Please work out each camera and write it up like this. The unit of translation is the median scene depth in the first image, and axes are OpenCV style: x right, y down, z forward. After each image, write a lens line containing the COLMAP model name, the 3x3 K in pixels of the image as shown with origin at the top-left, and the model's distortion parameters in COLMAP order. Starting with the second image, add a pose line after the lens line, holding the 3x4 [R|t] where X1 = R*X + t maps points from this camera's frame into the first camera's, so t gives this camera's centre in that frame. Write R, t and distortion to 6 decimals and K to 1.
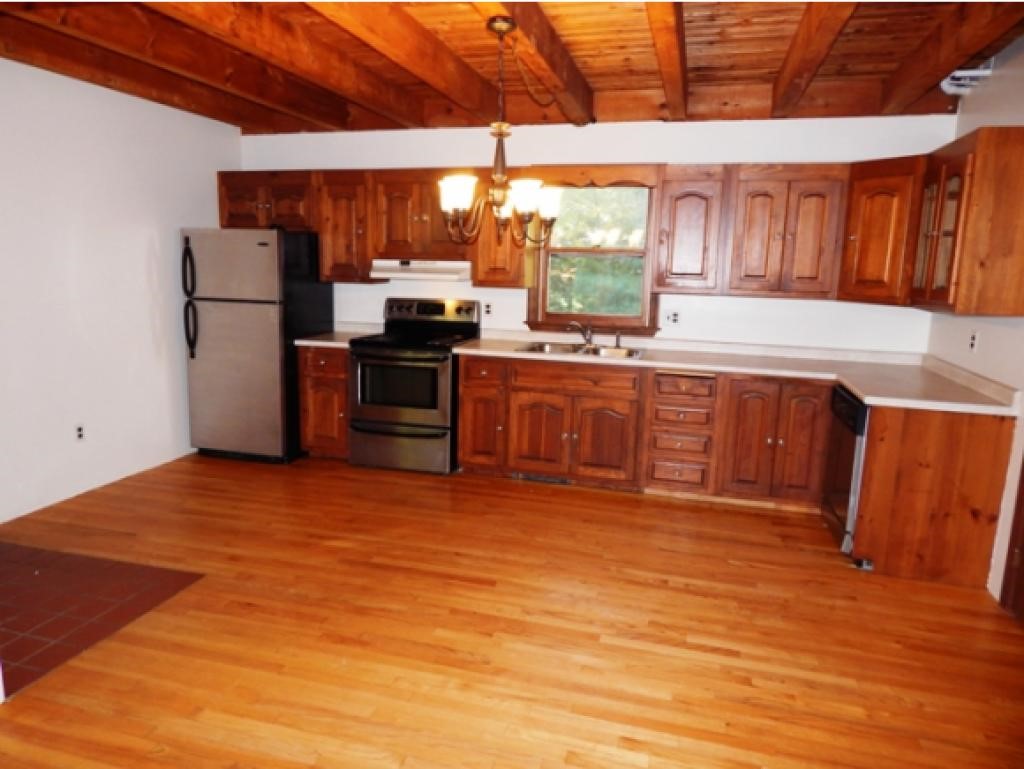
lens RADIAL K [[668.8, 0, 508.6], [0, 668.8, 384.3], [0, 0, 1]] dist [0.008041, -0.011695]
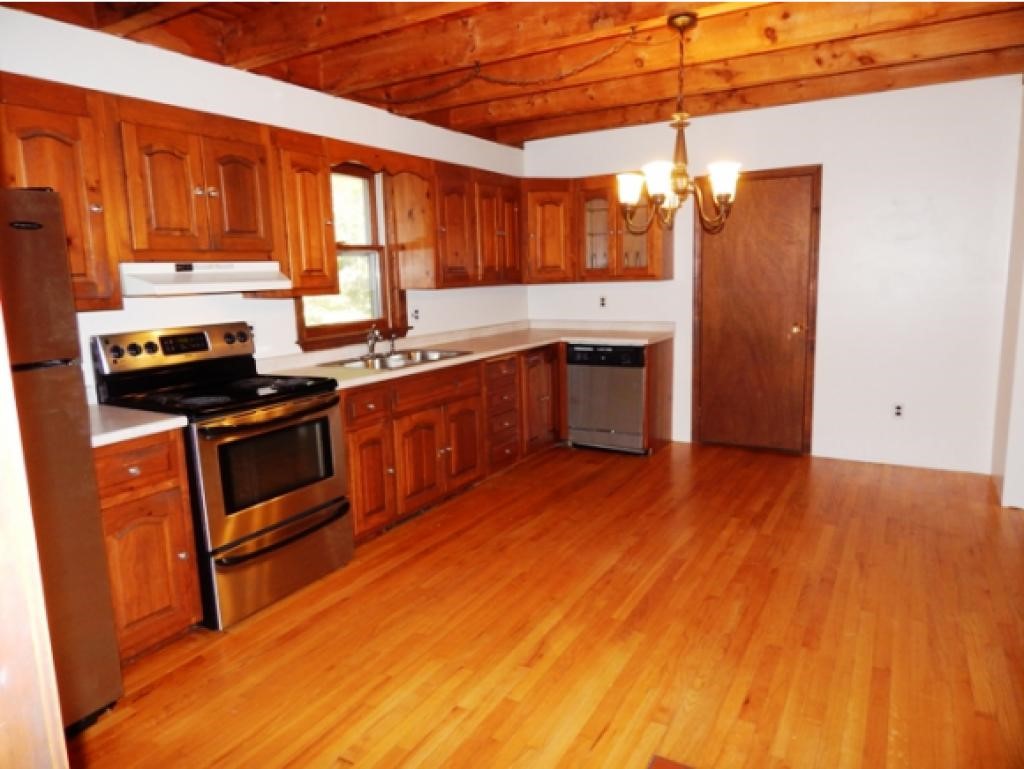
lens RADIAL K [[668.8, 0, 507.1], [0, 668.8, 380.7], [0, 0, 1]] dist [0.008041, -0.011695]
pose [[0.266770, -0.184893, 0.945859, -0.696655], [0.213402, 0.968396, 0.129111, -0.107671], [-0.939837, 0.167405, 0.297795, 0.616937]]
